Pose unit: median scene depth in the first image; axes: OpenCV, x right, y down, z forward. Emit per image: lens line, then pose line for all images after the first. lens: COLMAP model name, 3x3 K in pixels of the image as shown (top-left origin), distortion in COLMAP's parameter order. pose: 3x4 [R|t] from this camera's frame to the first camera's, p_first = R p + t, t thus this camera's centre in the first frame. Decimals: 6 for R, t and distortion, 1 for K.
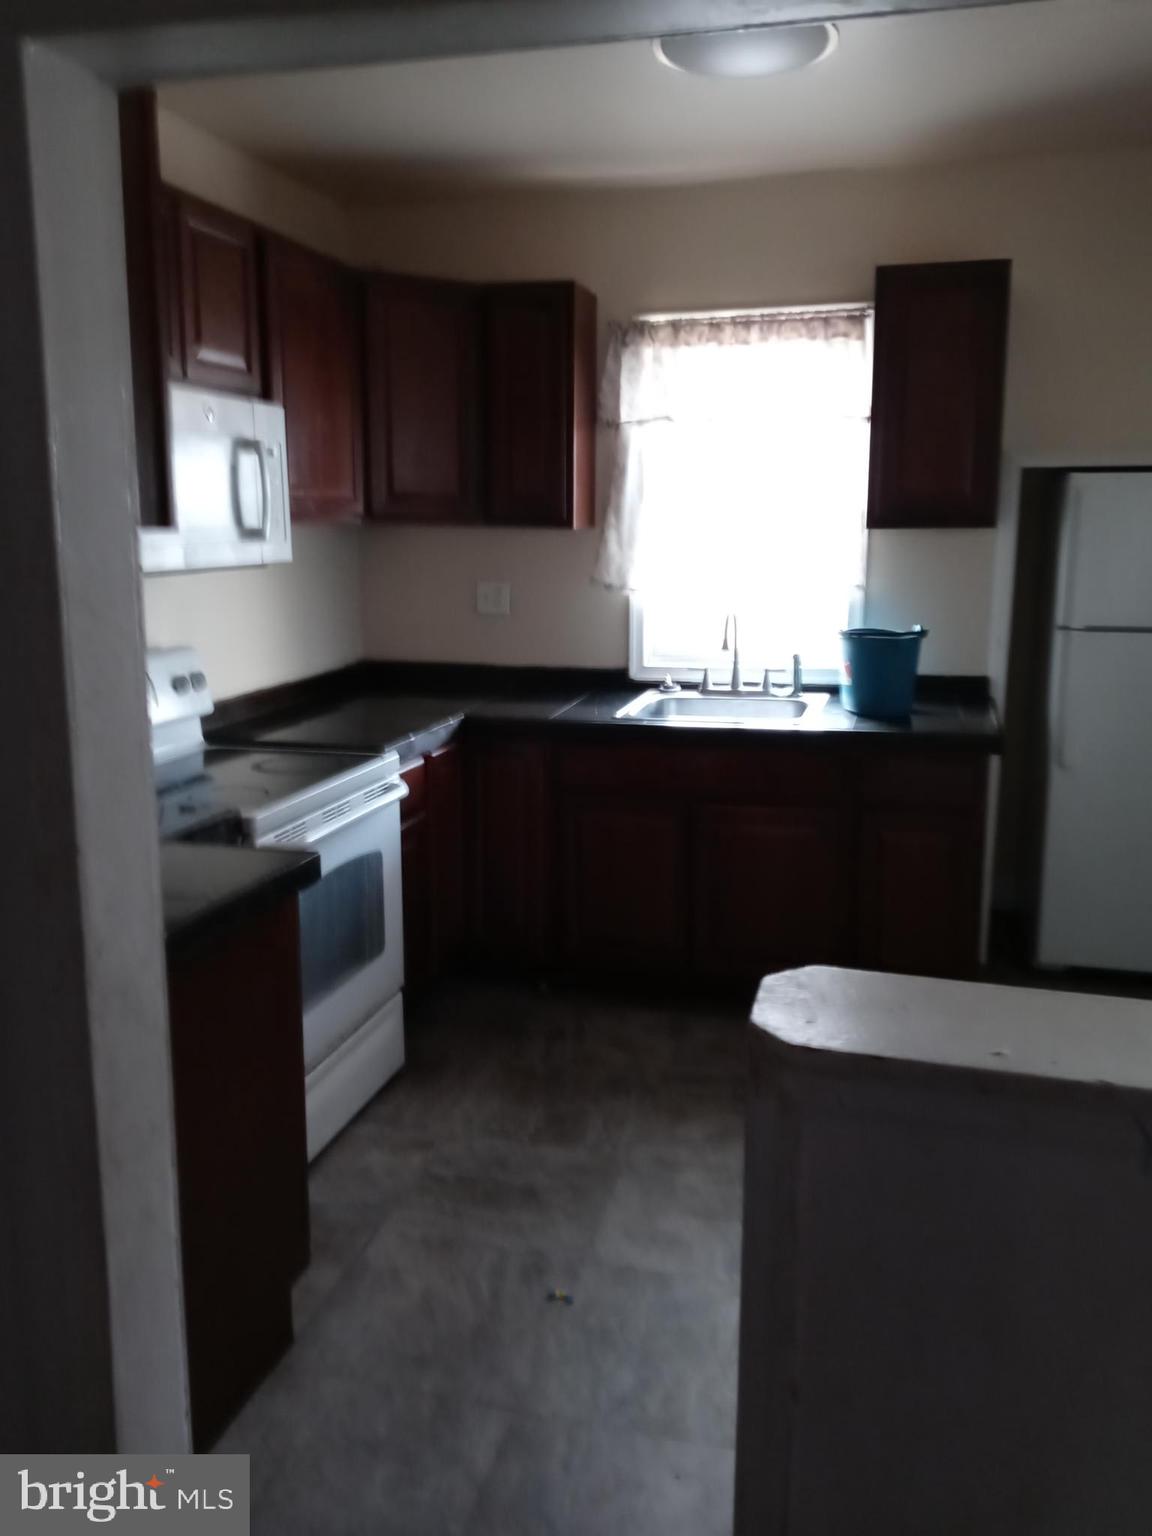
lens RADIAL K [[1208.3, 0, 576.0], [0, 1208.3, 768.0], [0, 0, 1]] dist [-0.006425, 0.000522]
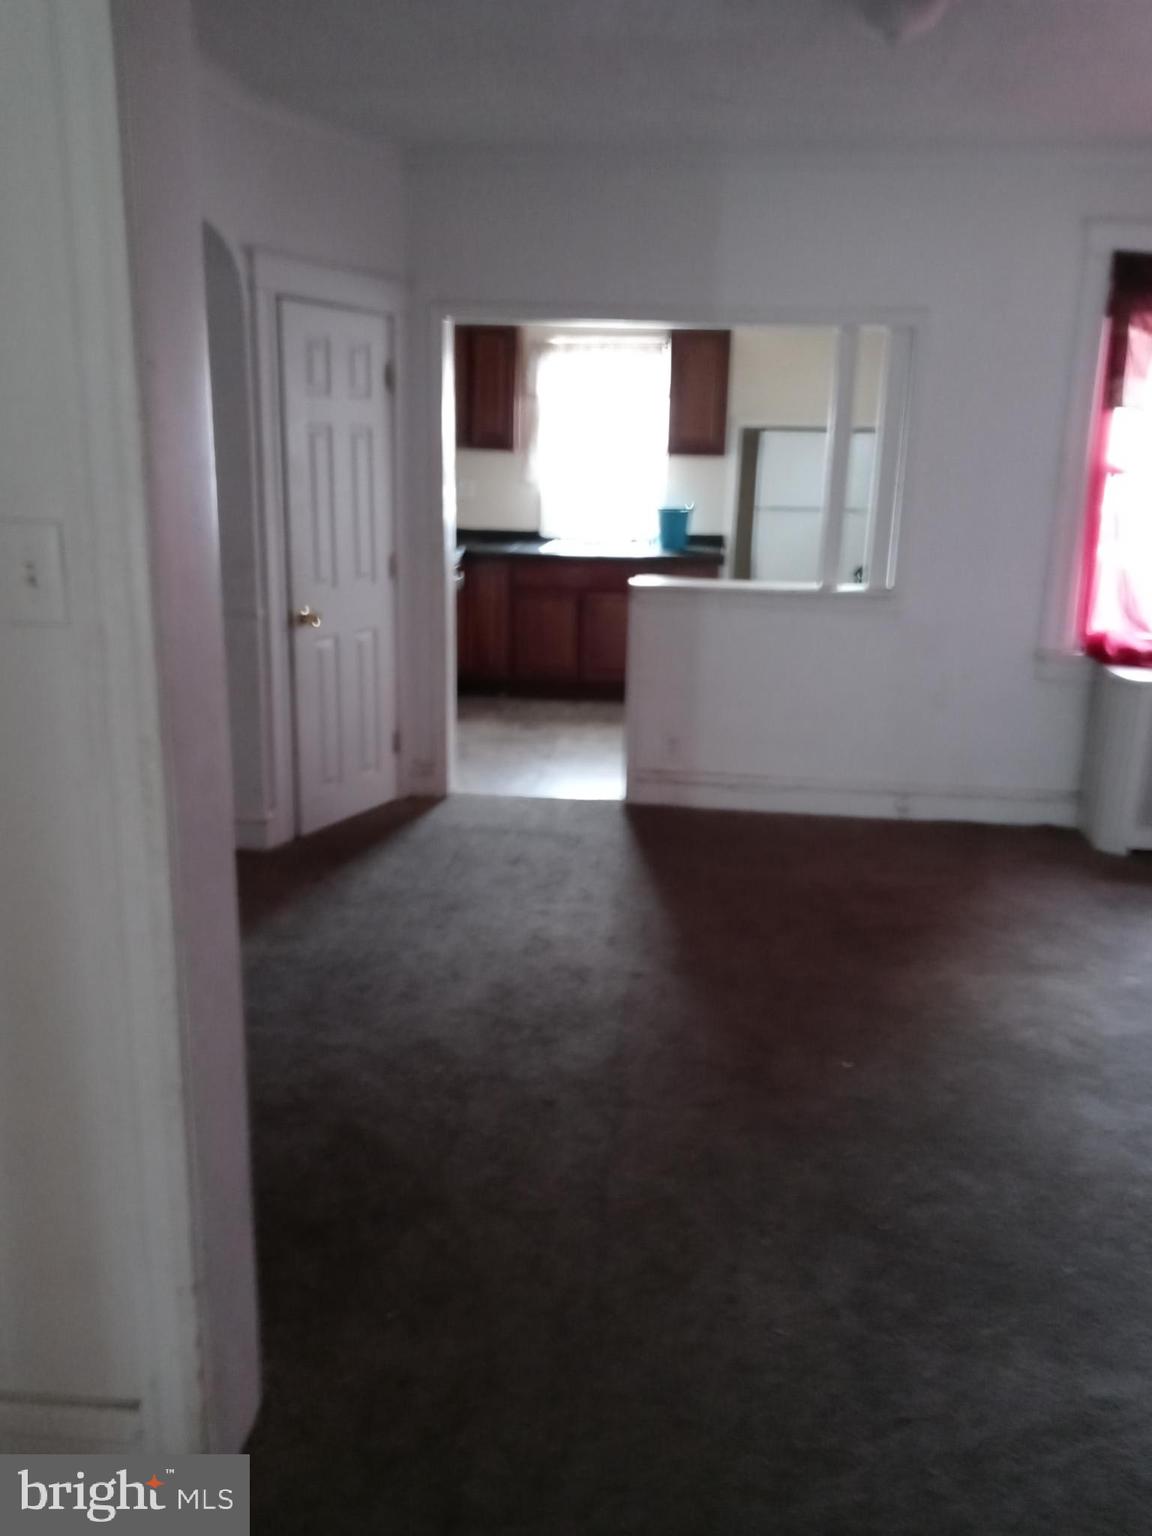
lens RADIAL K [[1208.3, 0, 576.0], [0, 1208.3, 768.0], [0, 0, 1]] dist [-0.006425, 0.000522]
pose [[0.976250, -0.031685, 0.214316, -0.325518], [0.019366, 0.998050, 0.059337, 0.182456], [-0.215778, -0.053778, 0.974960, -0.877165]]
